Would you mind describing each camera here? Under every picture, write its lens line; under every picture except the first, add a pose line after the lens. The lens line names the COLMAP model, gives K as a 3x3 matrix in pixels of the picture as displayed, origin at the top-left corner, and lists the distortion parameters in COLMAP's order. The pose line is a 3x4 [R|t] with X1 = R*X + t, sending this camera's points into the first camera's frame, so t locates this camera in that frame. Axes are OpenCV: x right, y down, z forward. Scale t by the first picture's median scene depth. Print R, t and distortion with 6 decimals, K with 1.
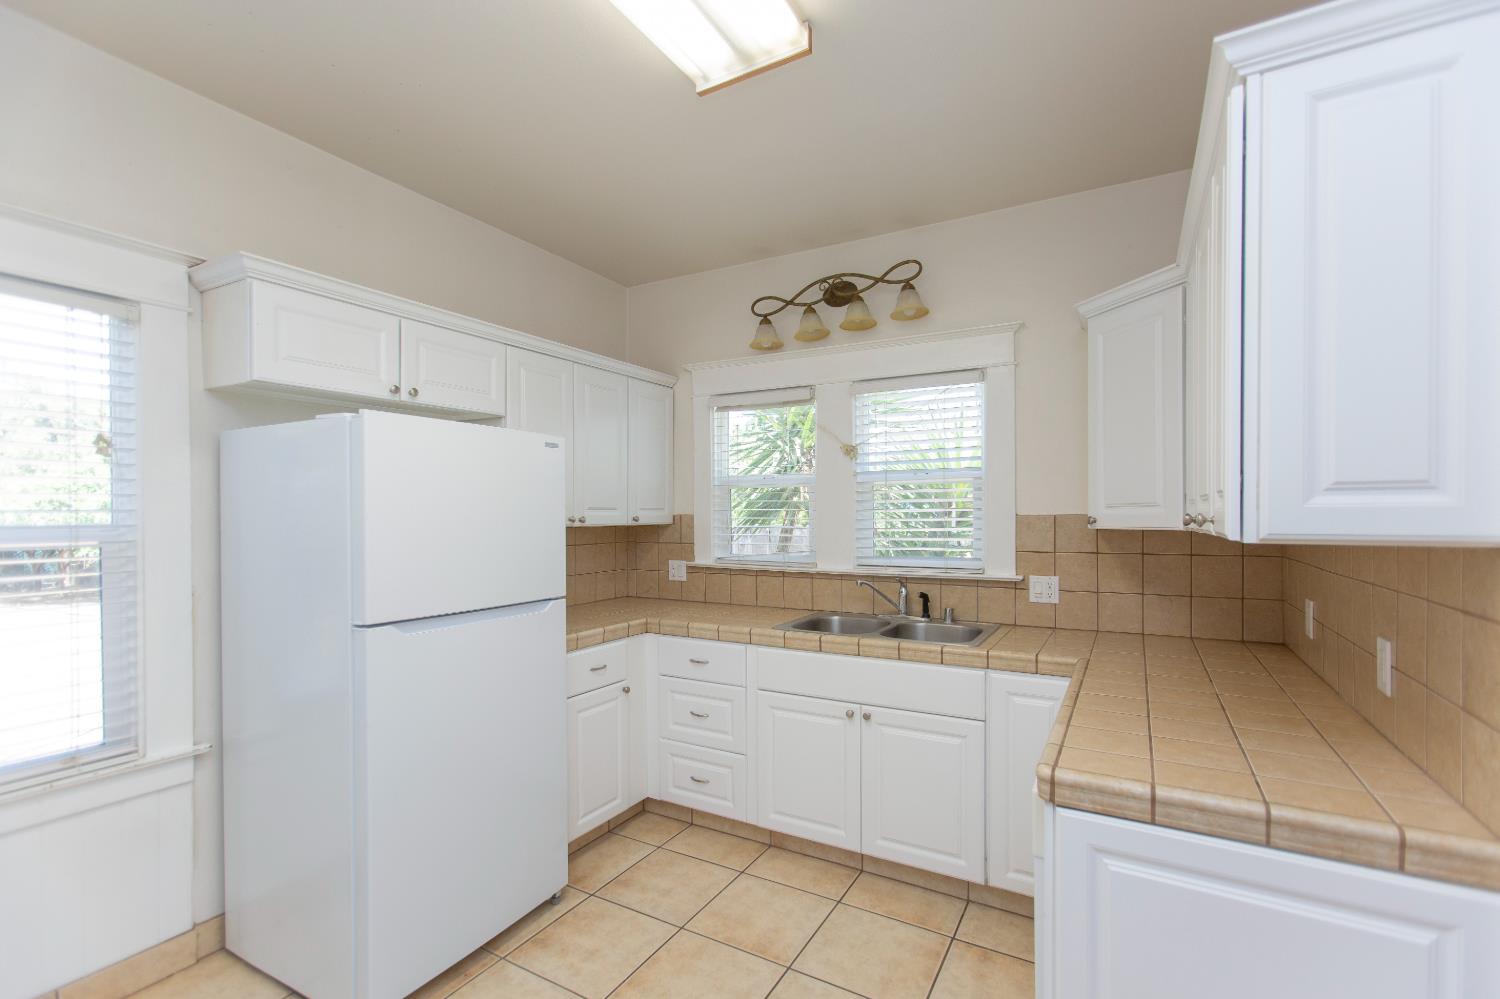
lens RADIAL K [[678.0, 0, 754.8], [0, 678.0, 522.4], [0, 0, 1]] dist [-0.001985, 0.000345]
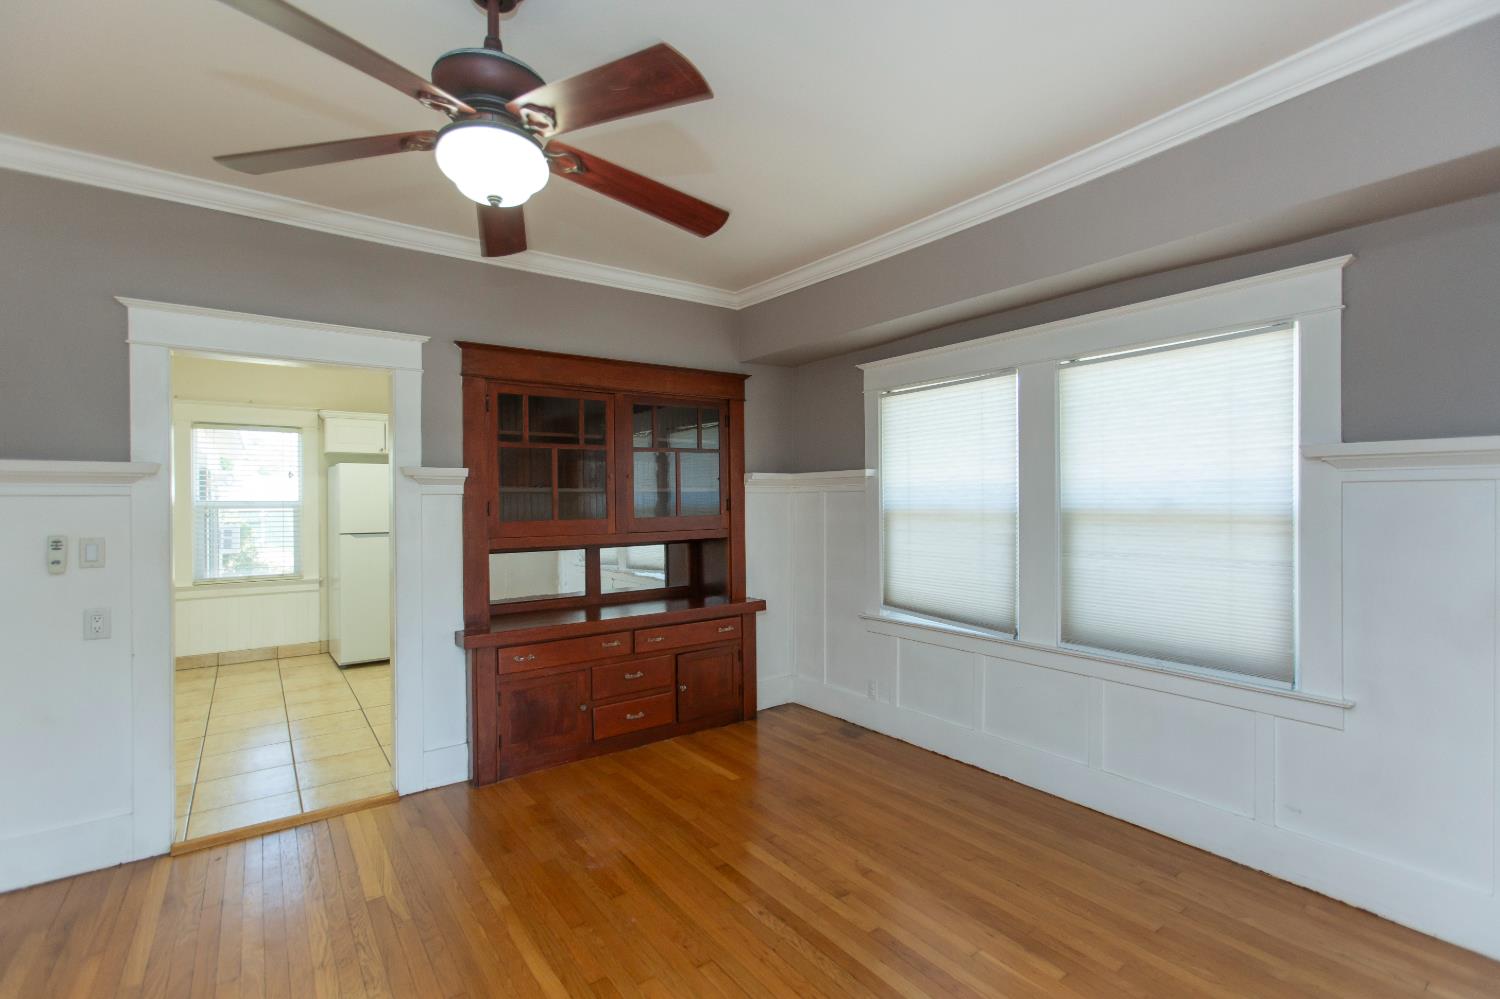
lens RADIAL K [[685.4, 0, 750.0], [0, 685.4, 499.5], [0, 0, 1]] dist [-0.002552, 0.000059]
pose [[0.912036, -0.002028, -0.410105, 1.486724], [-0.002473, 0.999942, -0.010445, 0.017589], [0.410103, 0.010540, 0.911978, -0.659795]]
